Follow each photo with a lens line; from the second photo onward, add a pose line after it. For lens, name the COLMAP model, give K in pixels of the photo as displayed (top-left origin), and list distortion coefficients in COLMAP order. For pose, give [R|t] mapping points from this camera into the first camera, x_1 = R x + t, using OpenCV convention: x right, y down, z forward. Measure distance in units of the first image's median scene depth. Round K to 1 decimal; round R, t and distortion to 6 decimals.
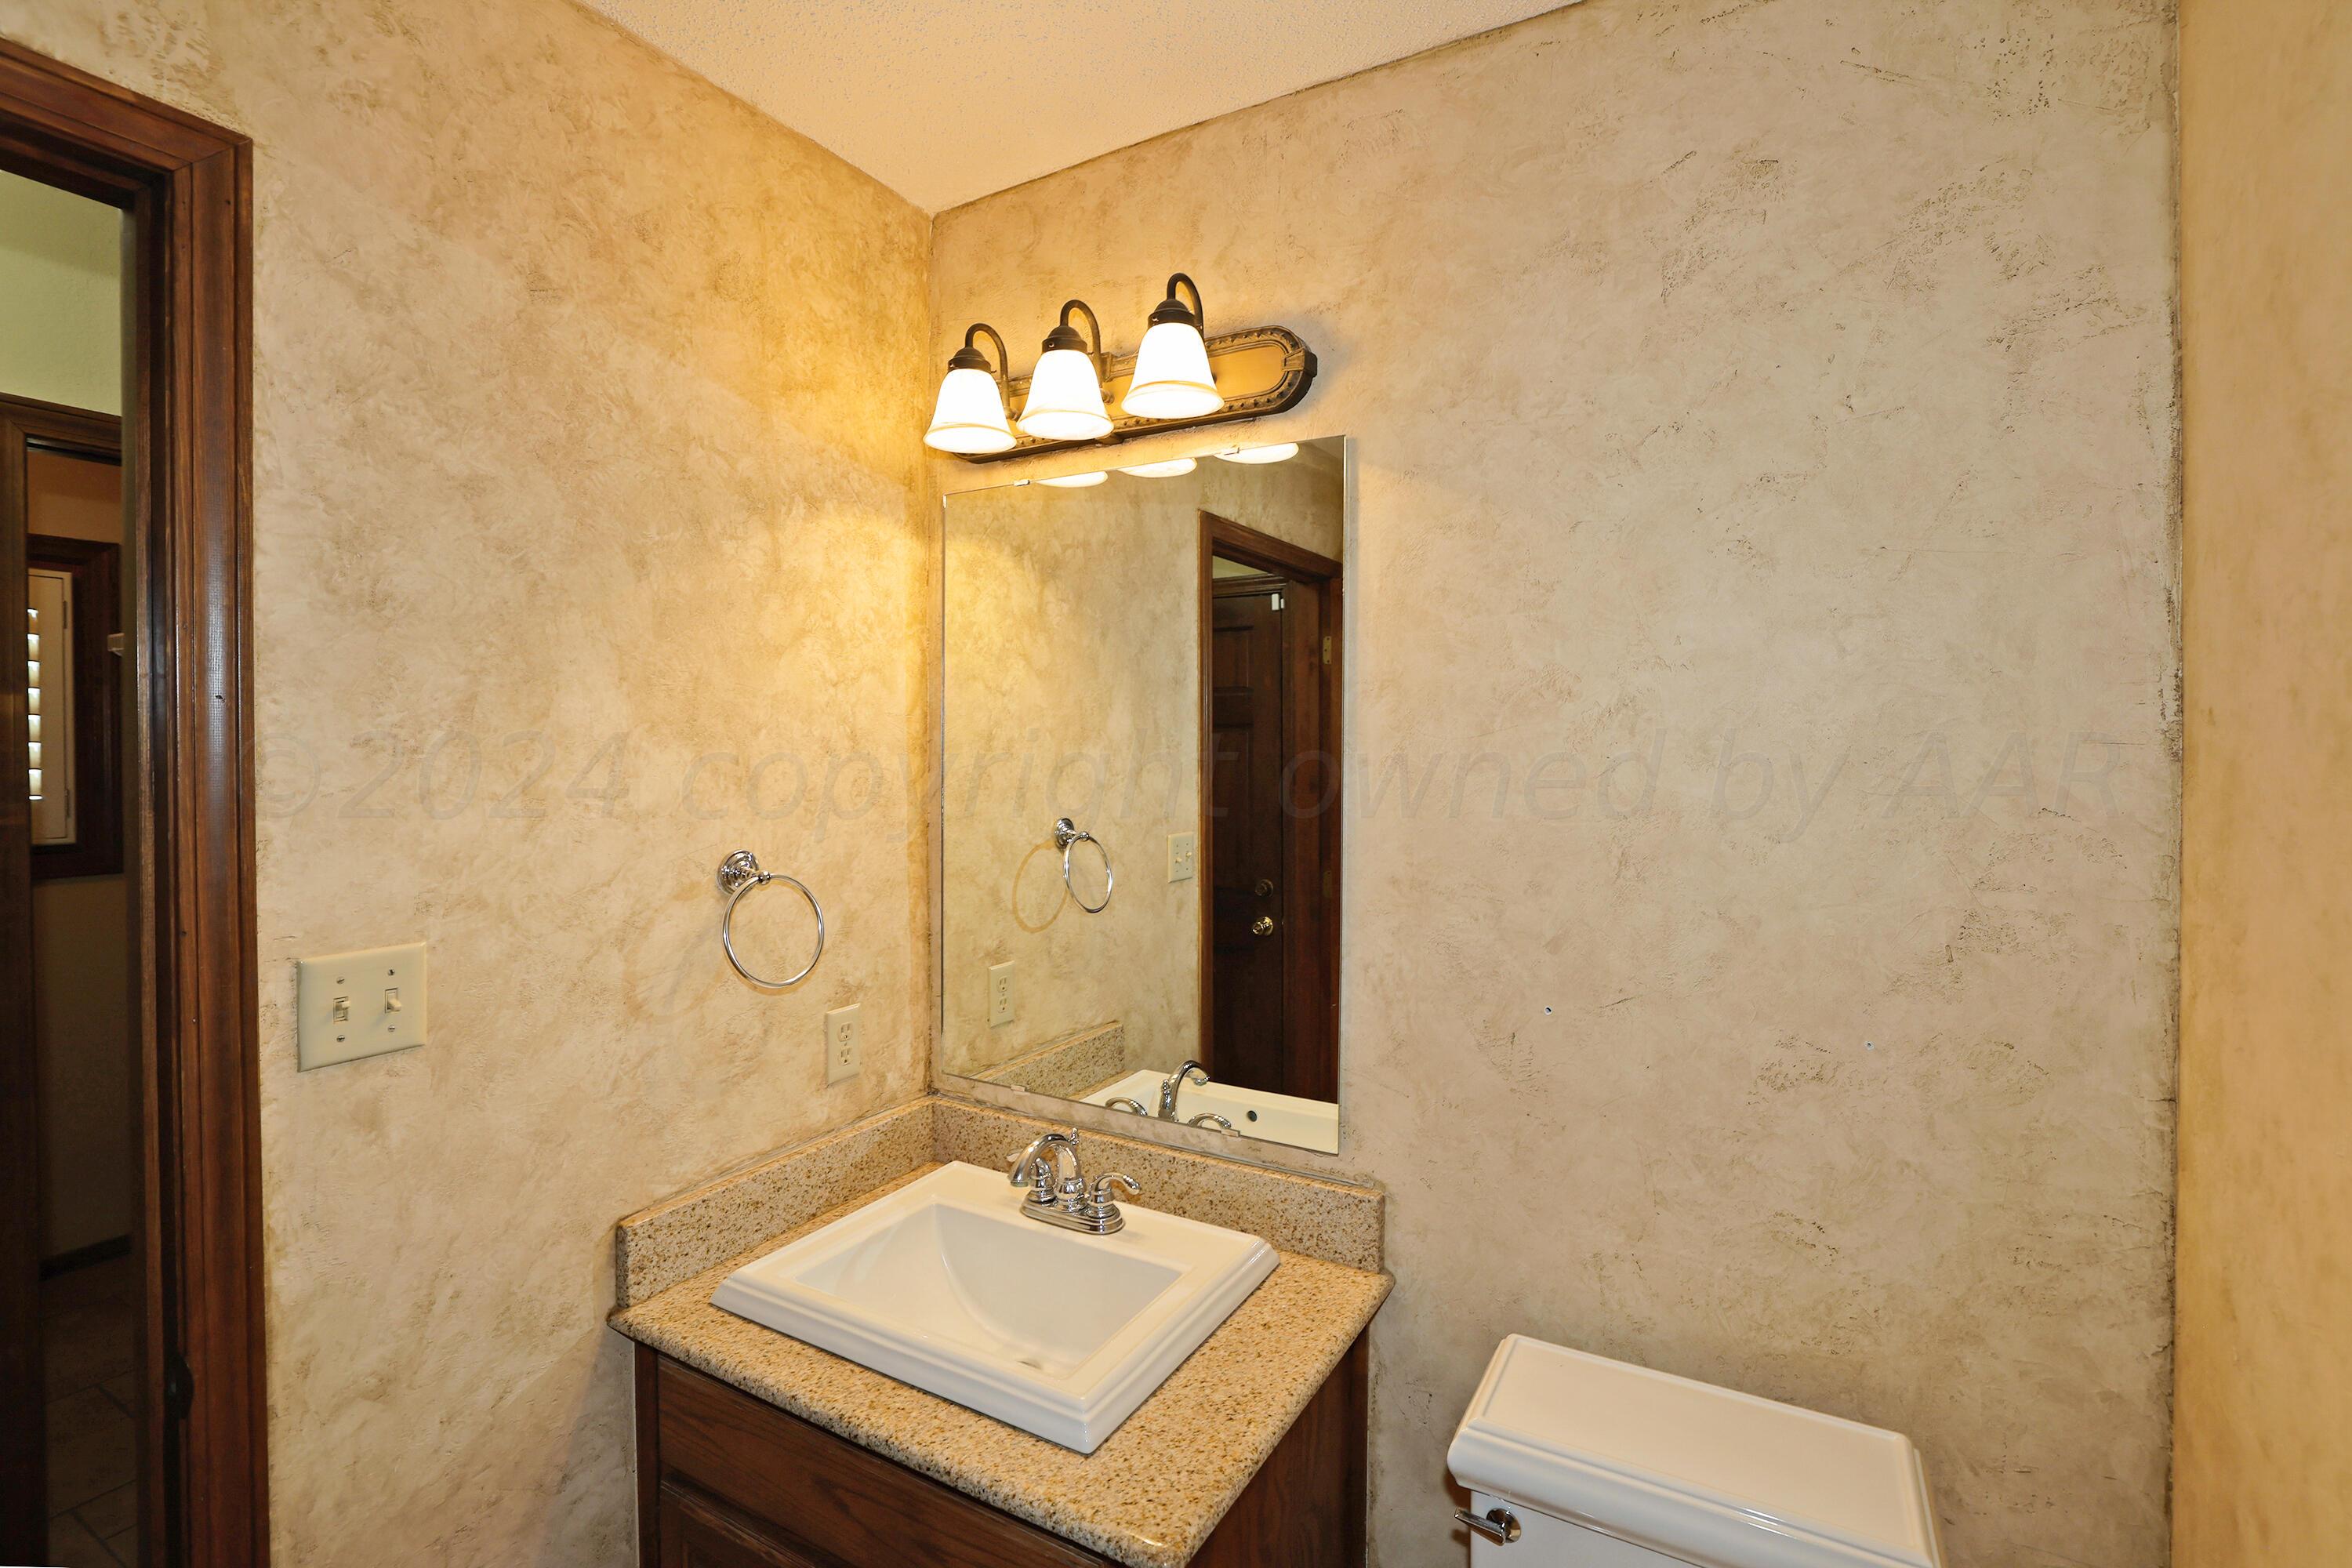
lens RADIAL K [[1072.8, 0, 1171.6], [0, 1072.8, 791.3], [0, 0, 1]] dist [-0.041512, 0.018316]
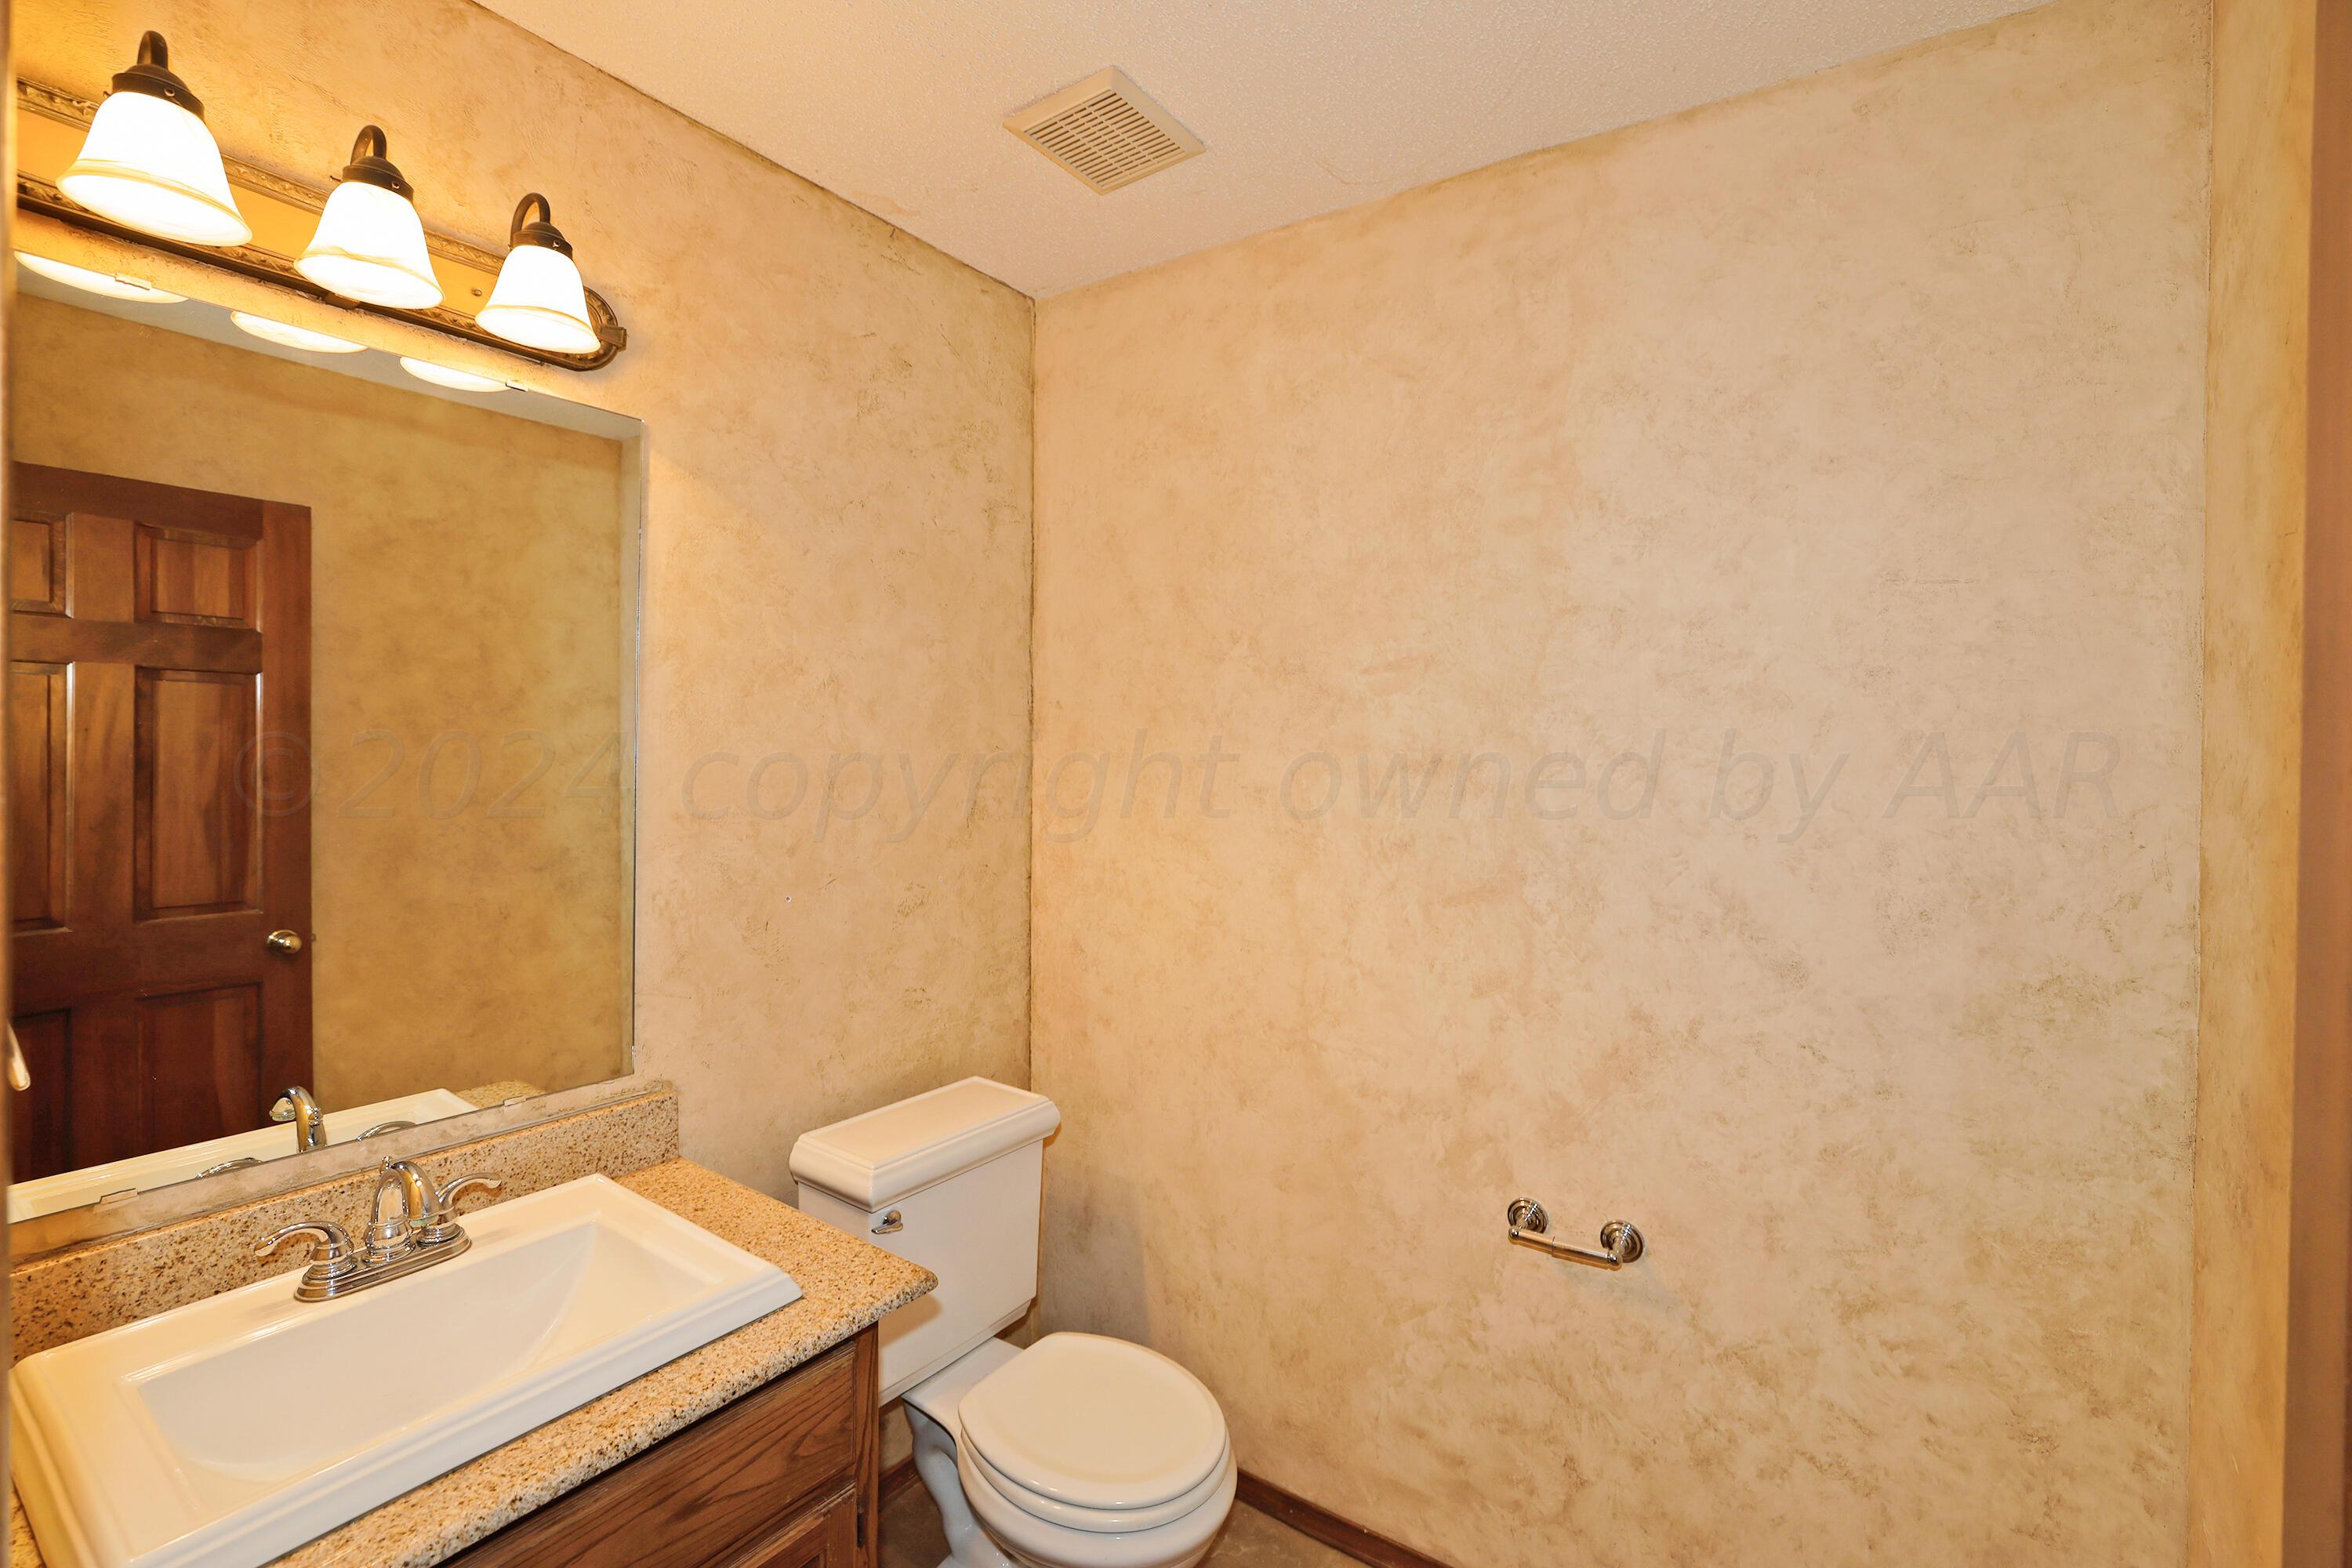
lens RADIAL K [[1033.5, 0, 1176.0], [0, 1033.5, 784.0], [0, 0, 1]] dist [-0.000804, 0.000659]
pose [[0.096994, -0.036809, 0.994604, -0.960709], [0.025445, 0.999081, 0.034493, 0.024989], [-0.994960, 0.021962, 0.097841, 0.385196]]
